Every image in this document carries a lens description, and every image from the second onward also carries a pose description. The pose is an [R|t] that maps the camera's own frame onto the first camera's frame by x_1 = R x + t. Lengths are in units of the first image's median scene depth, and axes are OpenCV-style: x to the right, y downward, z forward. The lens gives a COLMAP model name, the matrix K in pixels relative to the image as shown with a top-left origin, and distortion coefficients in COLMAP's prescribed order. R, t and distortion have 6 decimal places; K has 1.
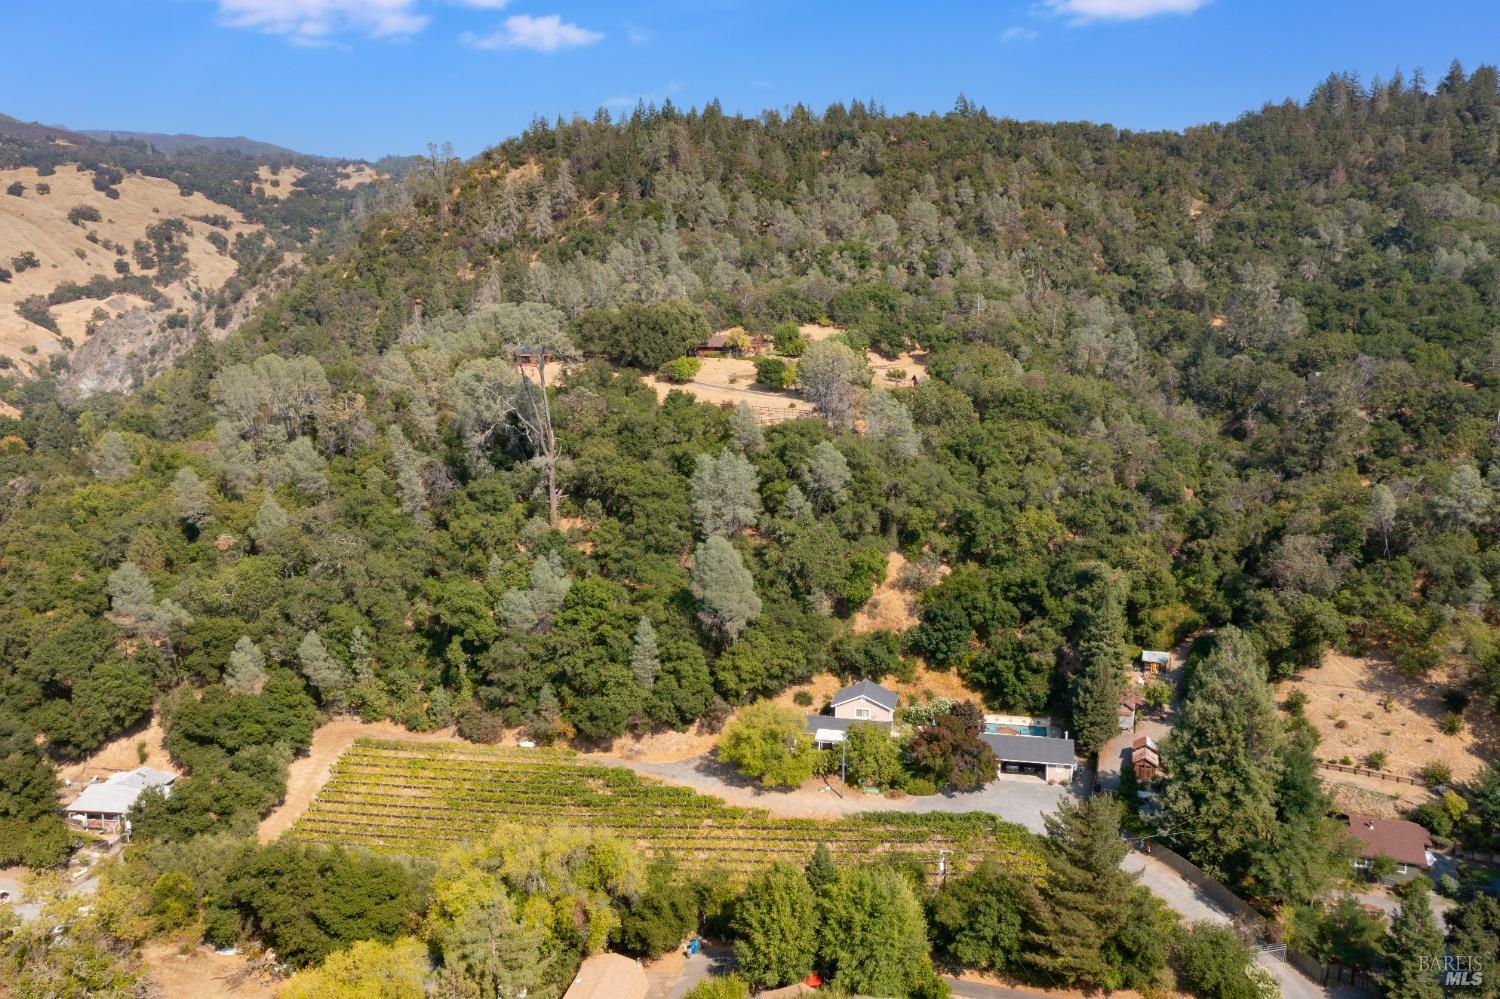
lens RADIAL K [[1194.8, 0, 750.0], [0, 1194.8, 499.5], [0, 0, 1]] dist [0.004411, 0.008449]
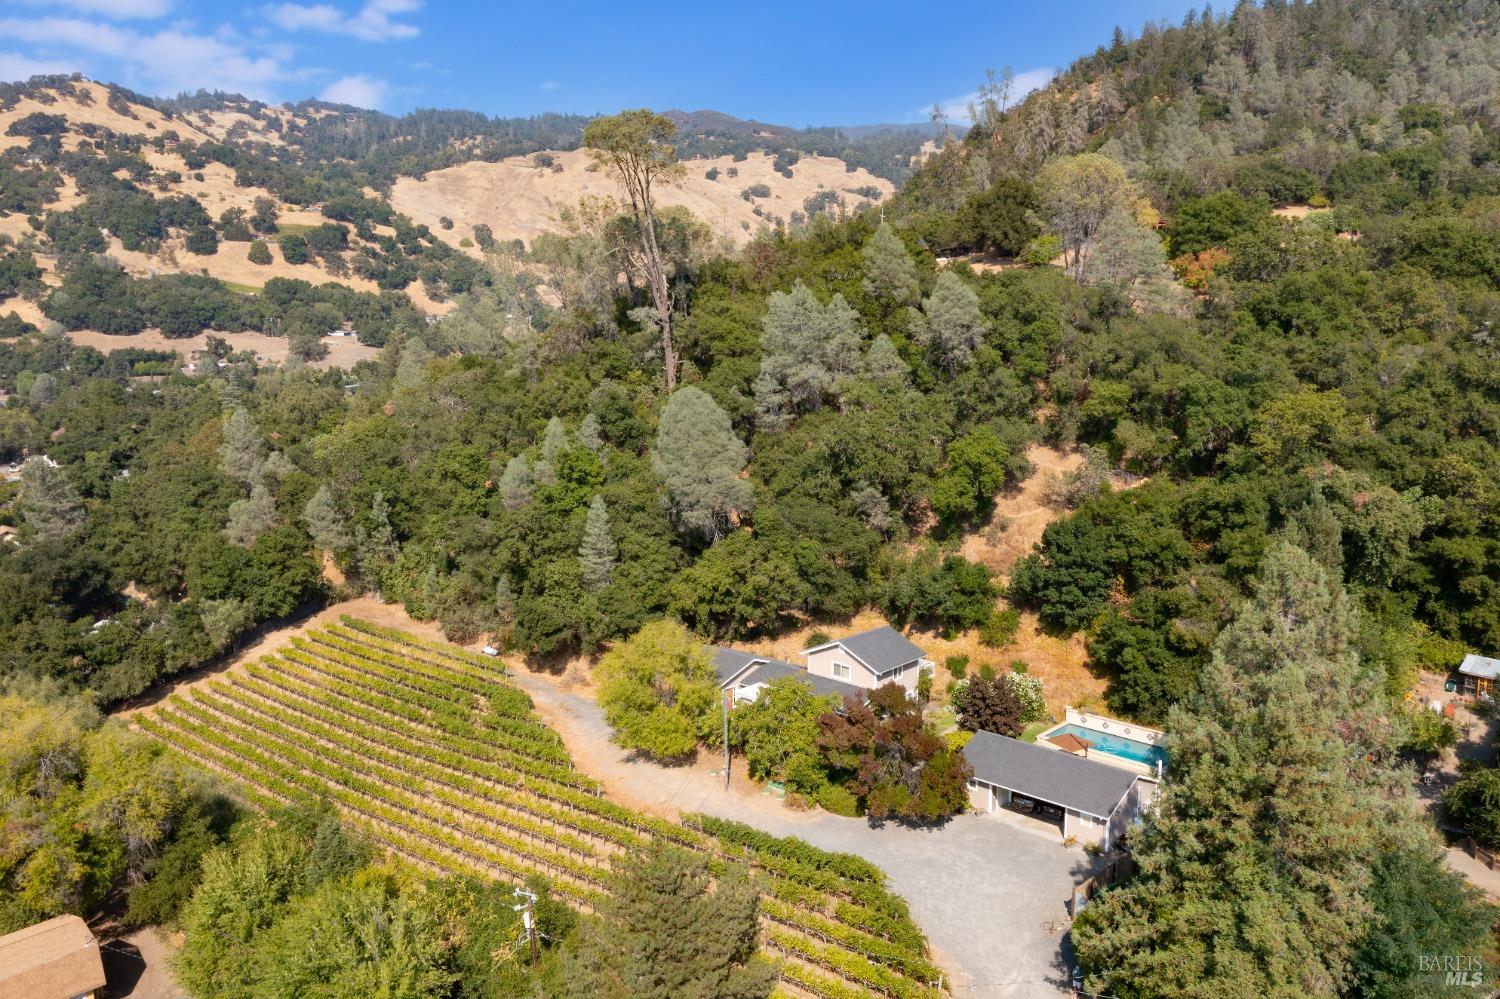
lens RADIAL K [[1194.8, 0, 750.0], [0, 1194.8, 499.5], [0, 0, 1]] dist [0.004411, 0.008449]
pose [[0.849284, 0.077721, -0.522185, 0.326114], [-0.068966, 0.996961, 0.036219, 0.060941], [0.523413, 0.005252, 0.852063, 0.385211]]
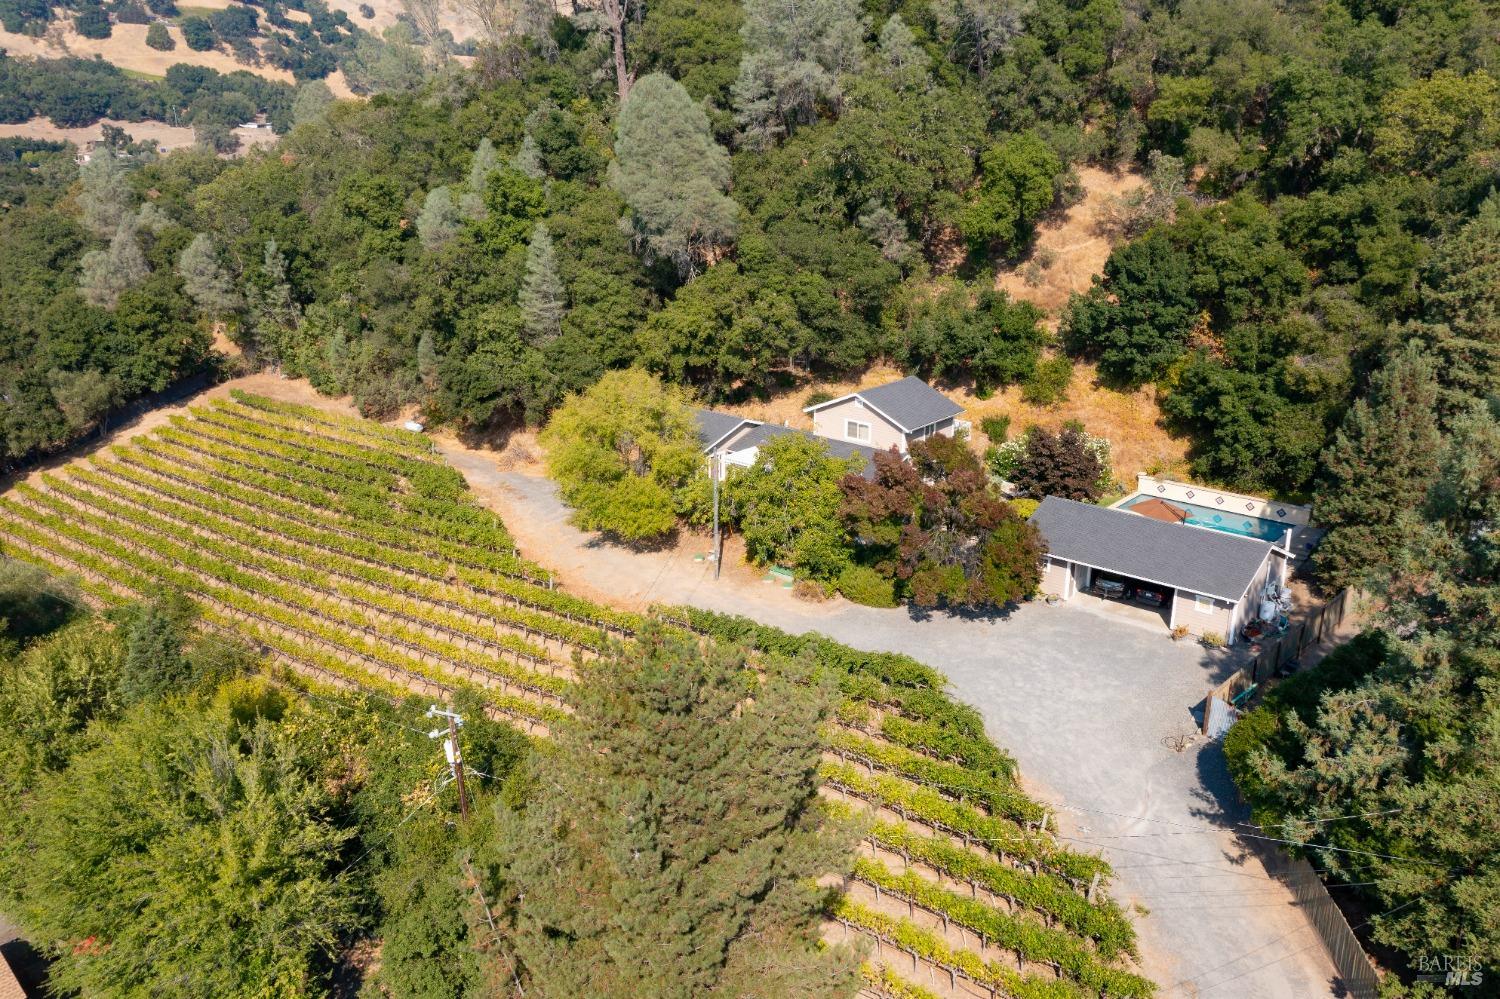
lens RADIAL K [[1194.8, 0, 750.0], [0, 1194.8, 499.5], [0, 0, 1]] dist [0.004411, 0.008449]
pose [[0.871910, 0.145182, -0.467649, 0.252647], [-0.066278, 0.981237, 0.181054, 0.105161], [0.485161, -0.126868, 0.865173, 0.479866]]
